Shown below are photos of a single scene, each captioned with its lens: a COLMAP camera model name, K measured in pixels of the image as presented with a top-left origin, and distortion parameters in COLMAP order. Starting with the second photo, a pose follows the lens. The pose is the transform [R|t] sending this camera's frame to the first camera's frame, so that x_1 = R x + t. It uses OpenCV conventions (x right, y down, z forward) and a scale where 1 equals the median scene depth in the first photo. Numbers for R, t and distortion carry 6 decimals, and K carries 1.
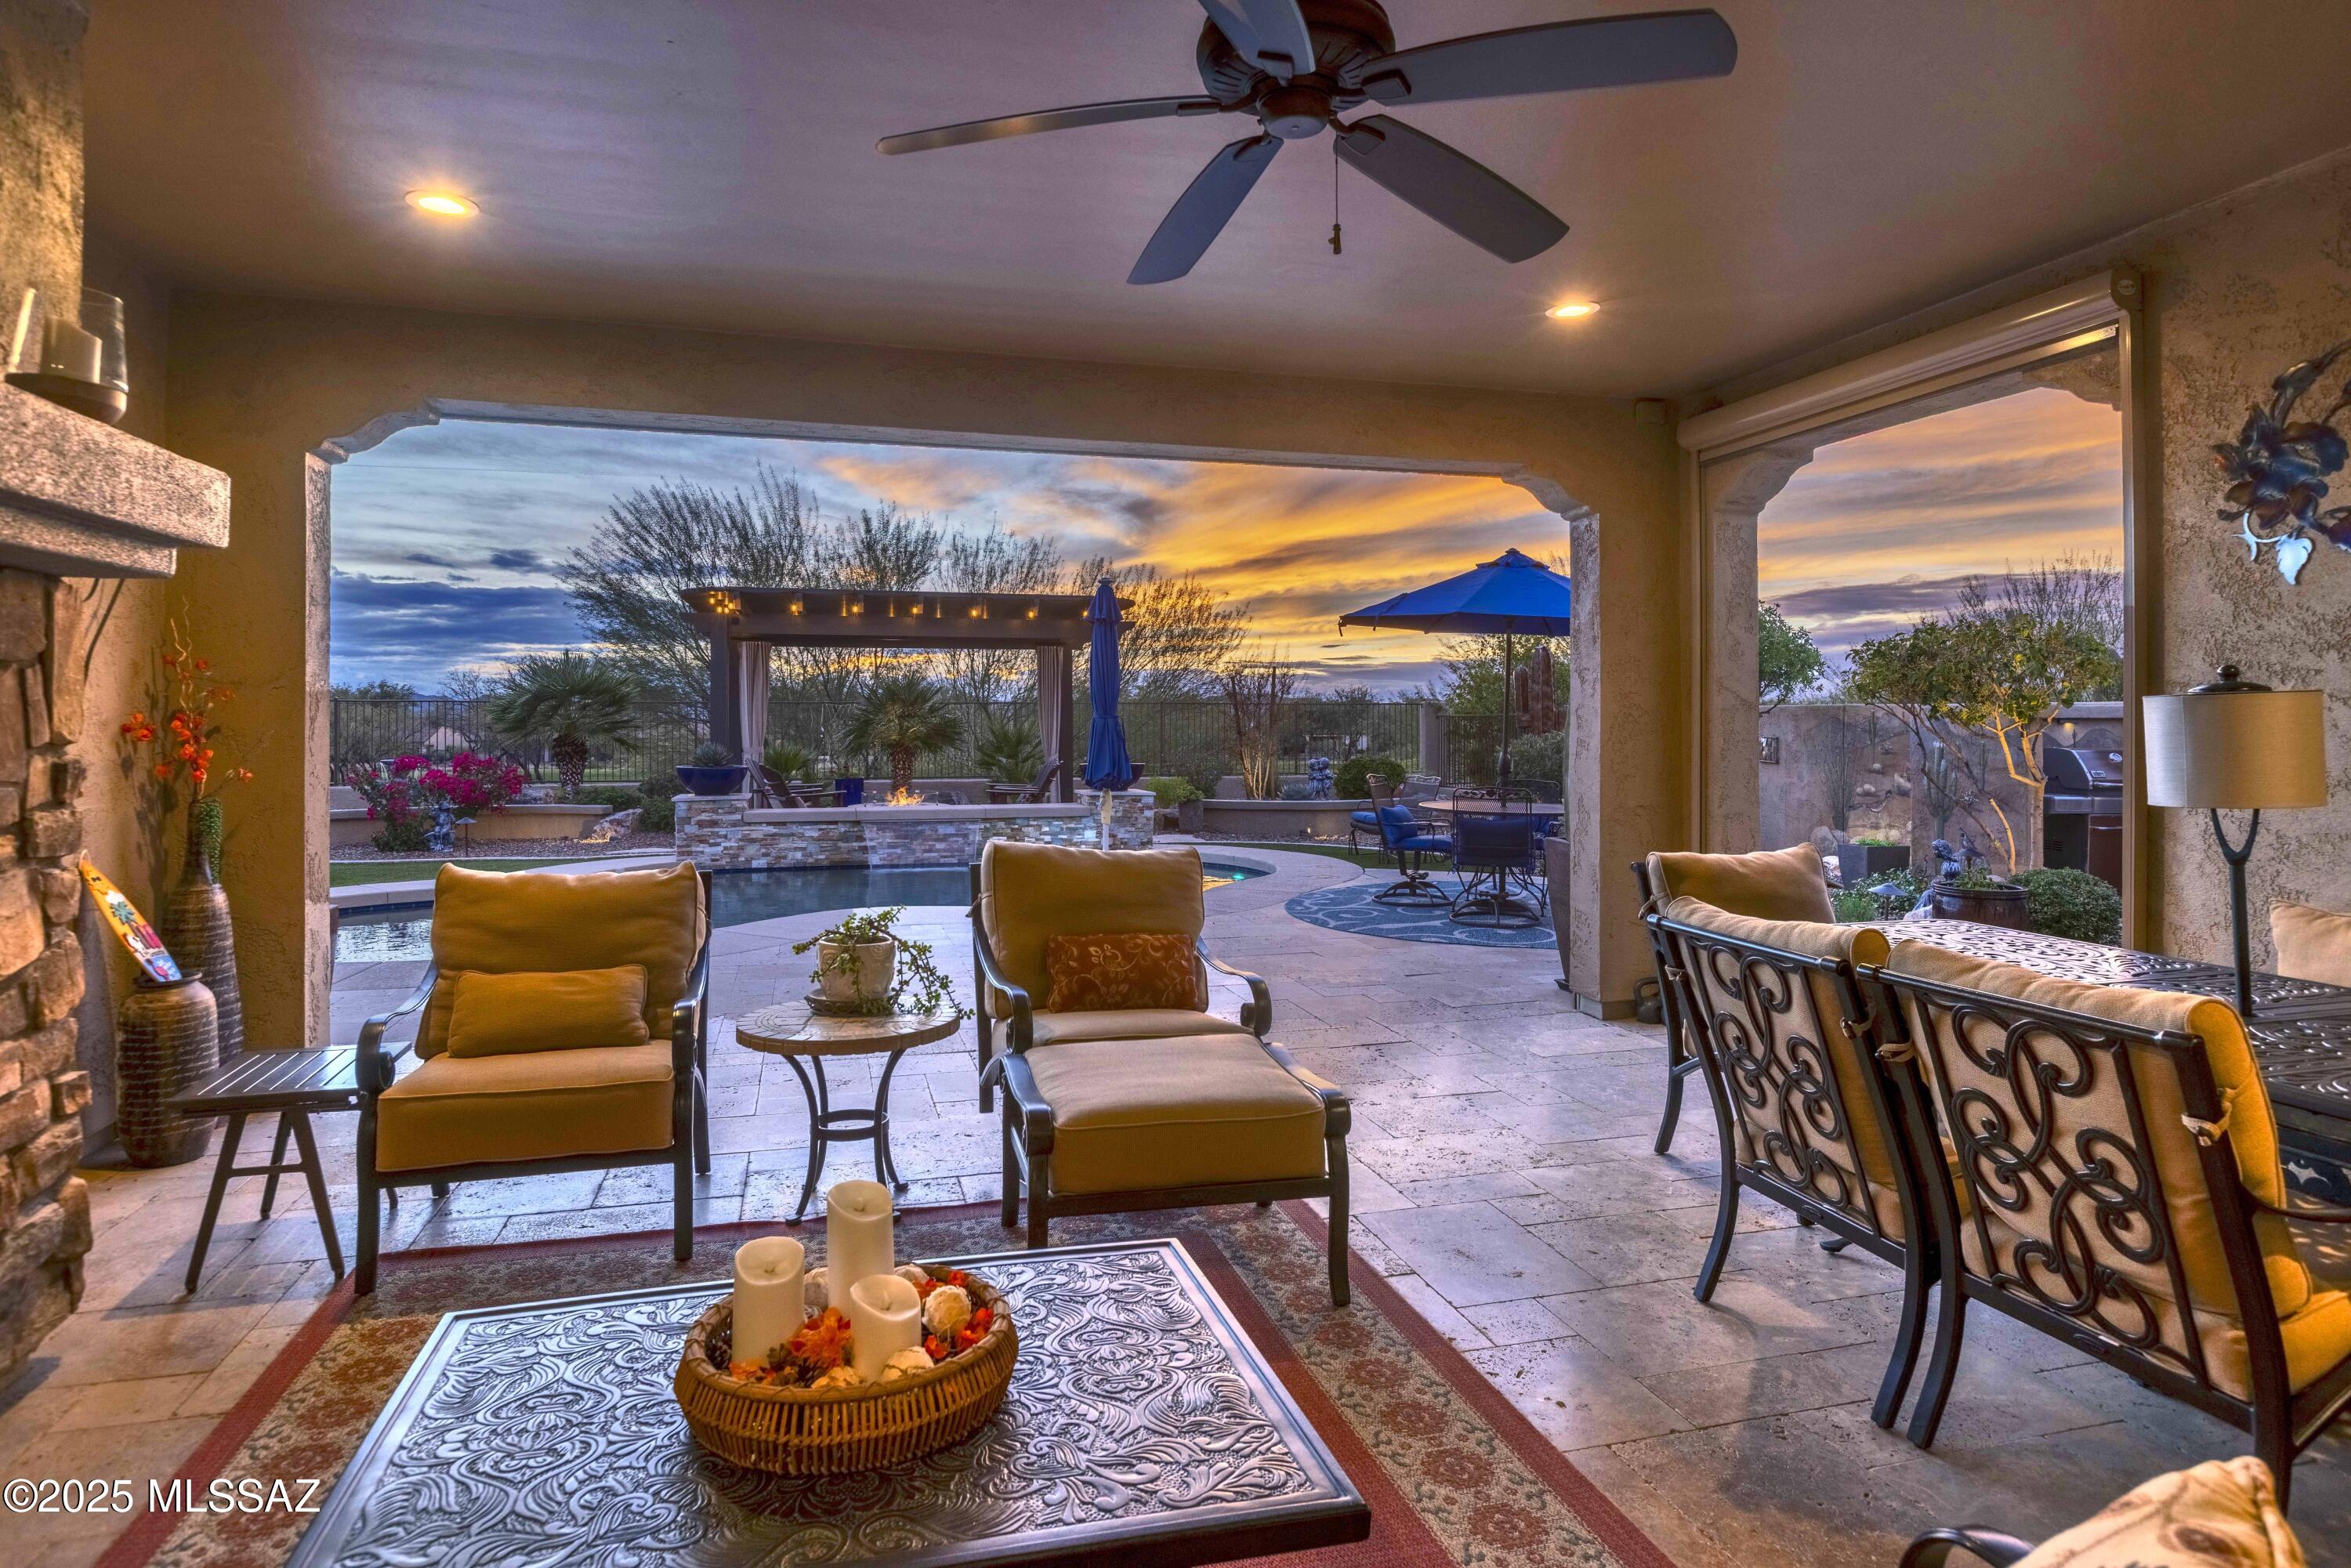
lens RADIAL K [[1429.8, 0, 1168.9], [0, 1429.8, 768.7], [0, 0, 1]] dist [0.003369, -0.000509]
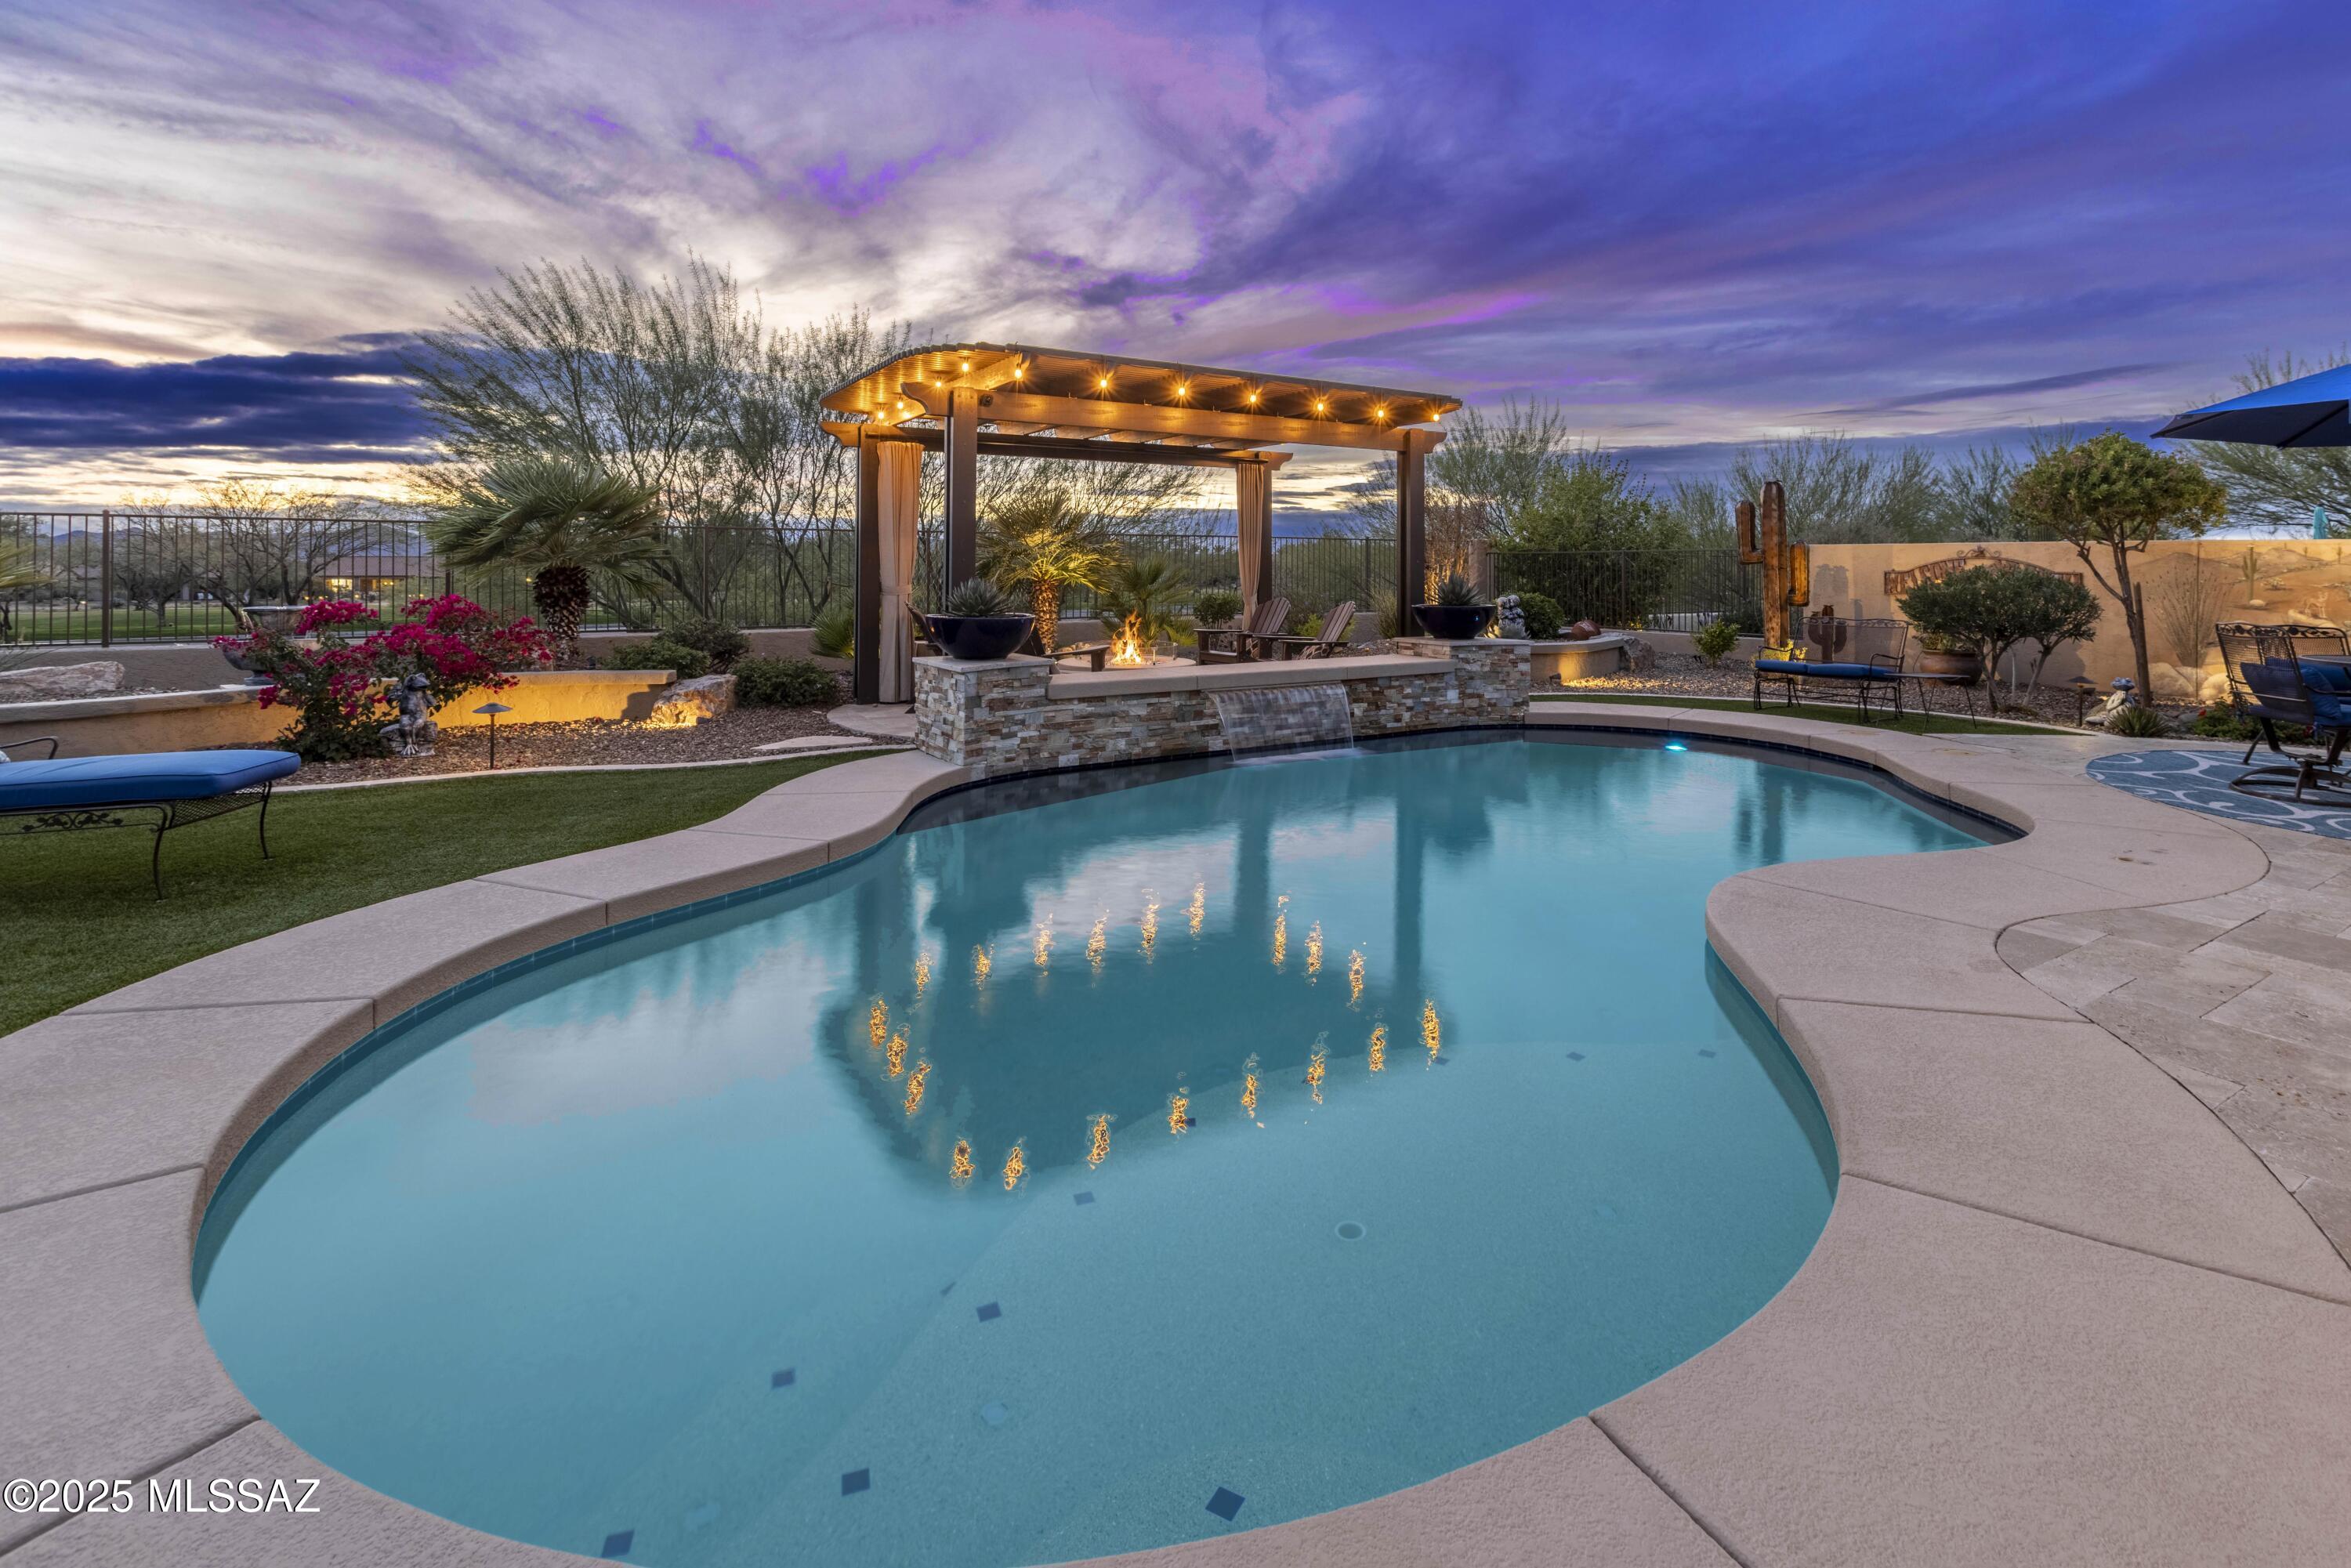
lens RADIAL K [[1156.5, 0, 1306.7], [0, 1156.5, 591.0], [0, 0, 1]] dist [0.003209, 0.000094]
pose [[0.936106, -0.004525, 0.351689, -0.366835], [0.007261, 0.999953, -0.006462, -0.008308], [-0.351643, 0.008602, 0.936095, 0.446838]]
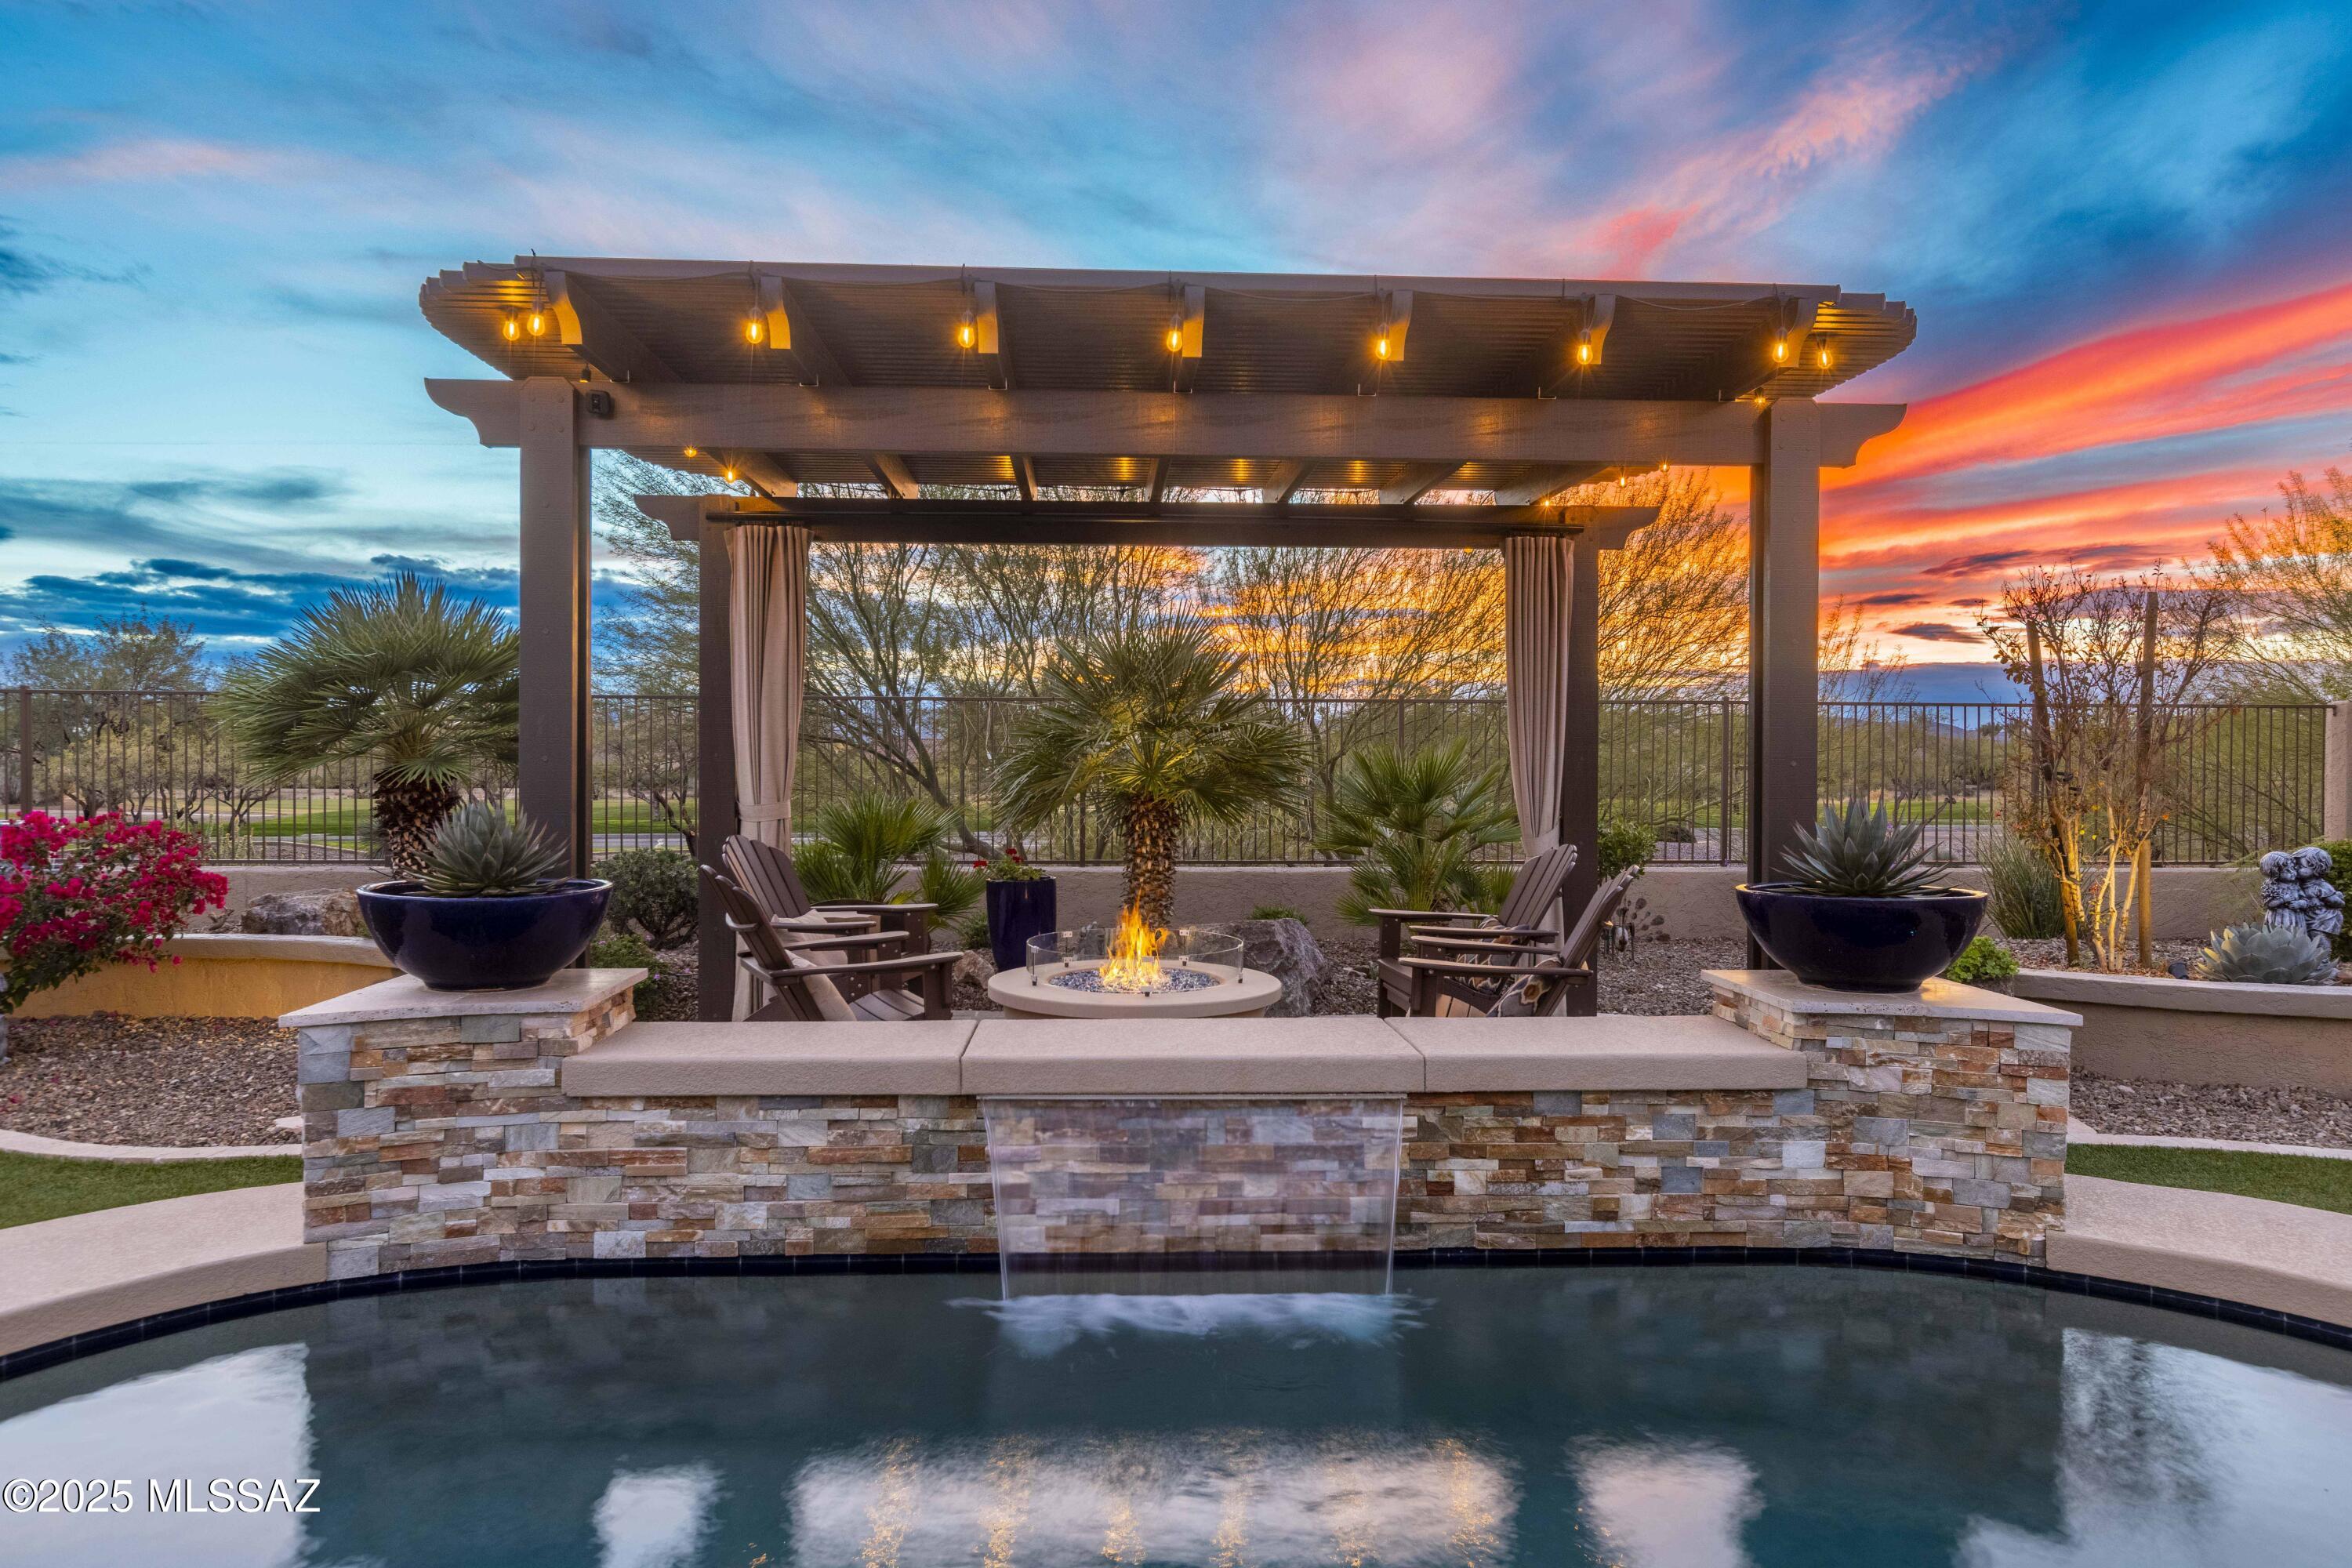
lens RADIAL K [[1846.0, 0, 1185.2], [0, 1846.0, 782.8], [0, 0, 1]] dist [0.014904, 0.005184]
pose [[0.983900, 0.010320, -0.178422, -0.112680], [-0.012398, 0.999868, -0.010539, -0.020682], [0.178289, 0.012581, 0.983898, 0.654407]]
